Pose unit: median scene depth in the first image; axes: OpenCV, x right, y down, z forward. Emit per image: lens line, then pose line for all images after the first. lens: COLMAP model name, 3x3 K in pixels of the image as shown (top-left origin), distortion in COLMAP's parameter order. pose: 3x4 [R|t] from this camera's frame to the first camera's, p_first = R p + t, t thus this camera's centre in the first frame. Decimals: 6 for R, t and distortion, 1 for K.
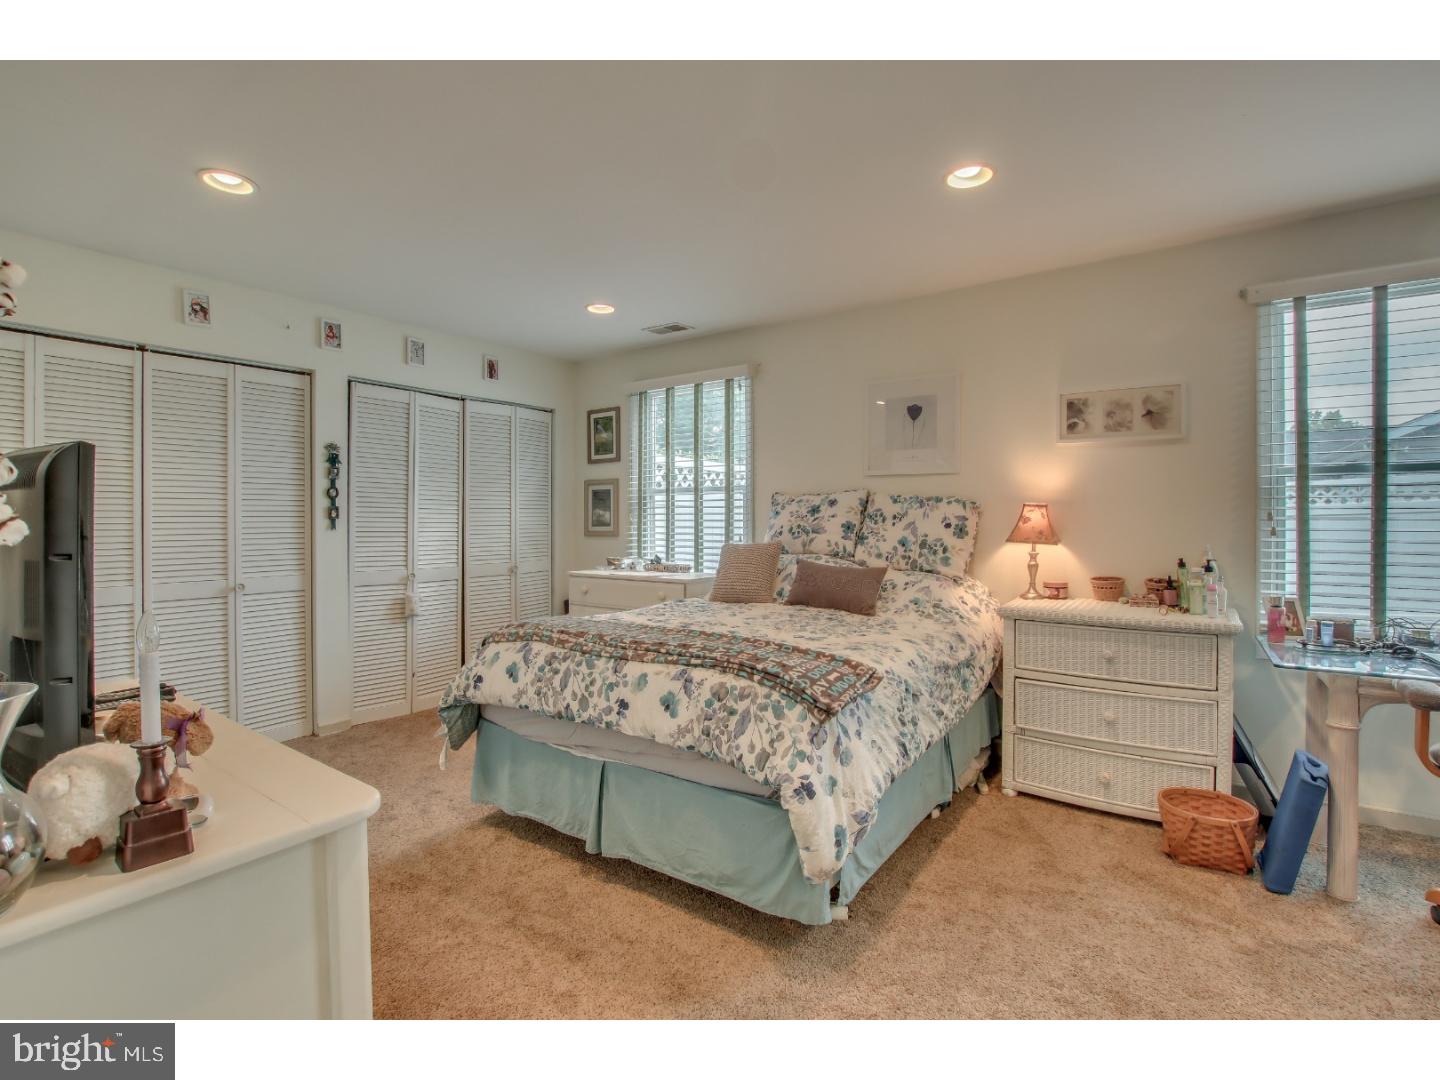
lens RADIAL K [[672.7, 0, 682.2], [0, 672.7, 518.6], [0, 0, 1]] dist [-0.022288, 0.000174]
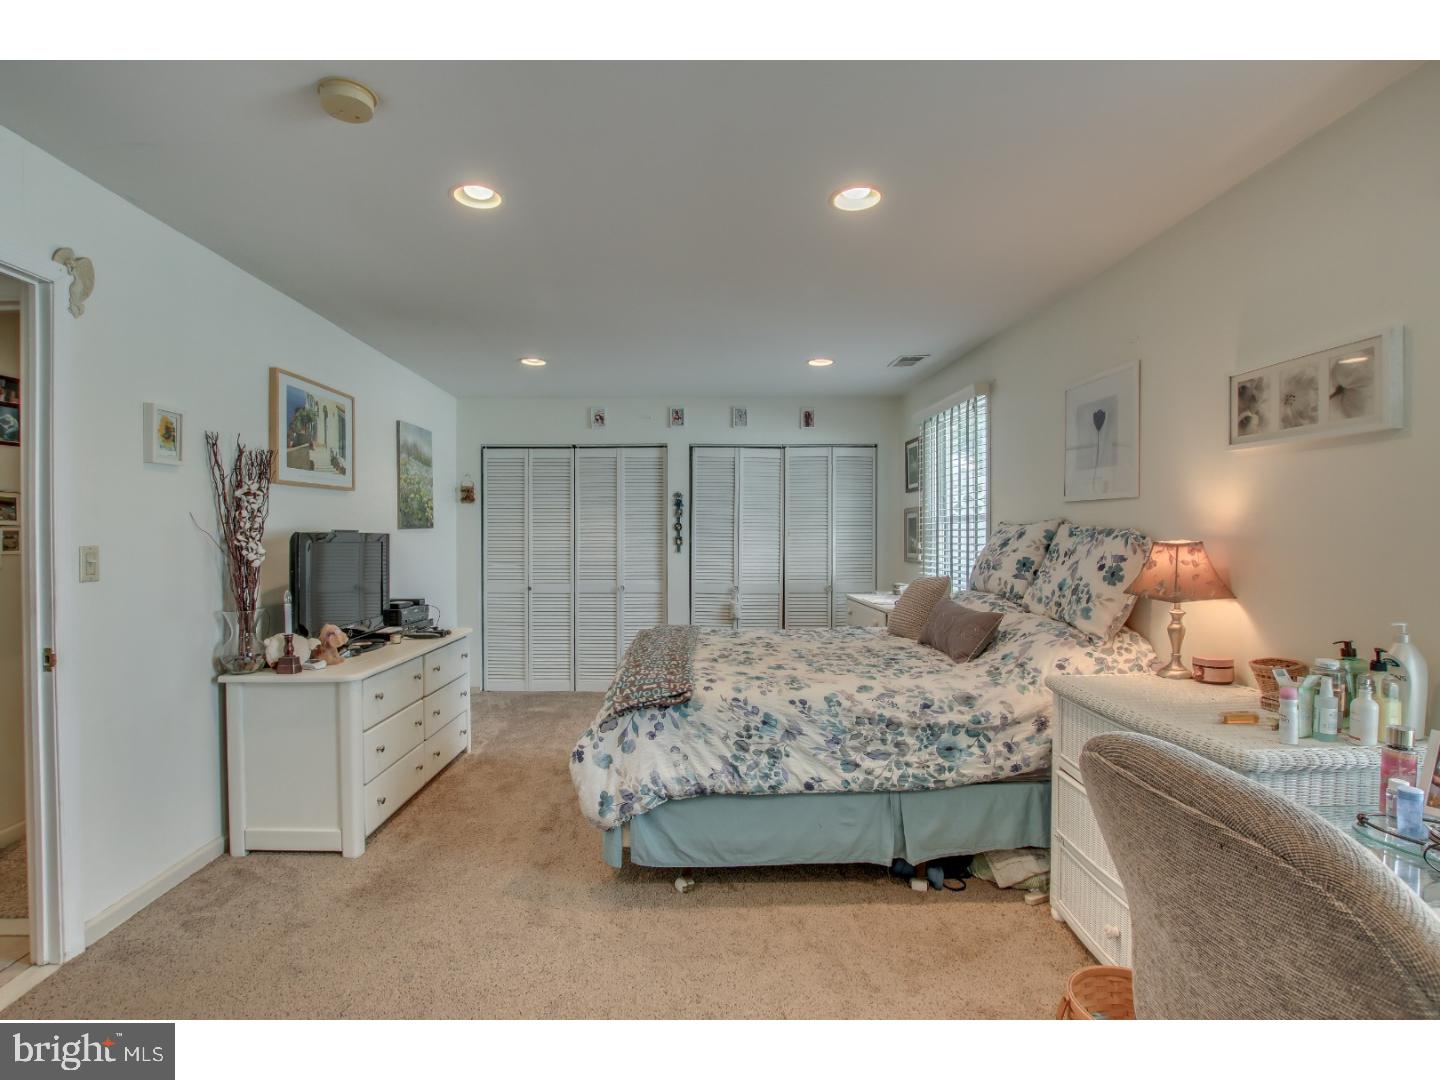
lens RADIAL K [[672.7, 0, 711.3], [0, 672.7, 539.1], [0, 0, 1]] dist [-0.022288, 0.000174]
pose [[0.615822, 0.007998, -0.787845, 0.727988], [0.000413, 0.999945, 0.010474, -0.030265], [0.787885, -0.006776, 0.615785, 0.179406]]
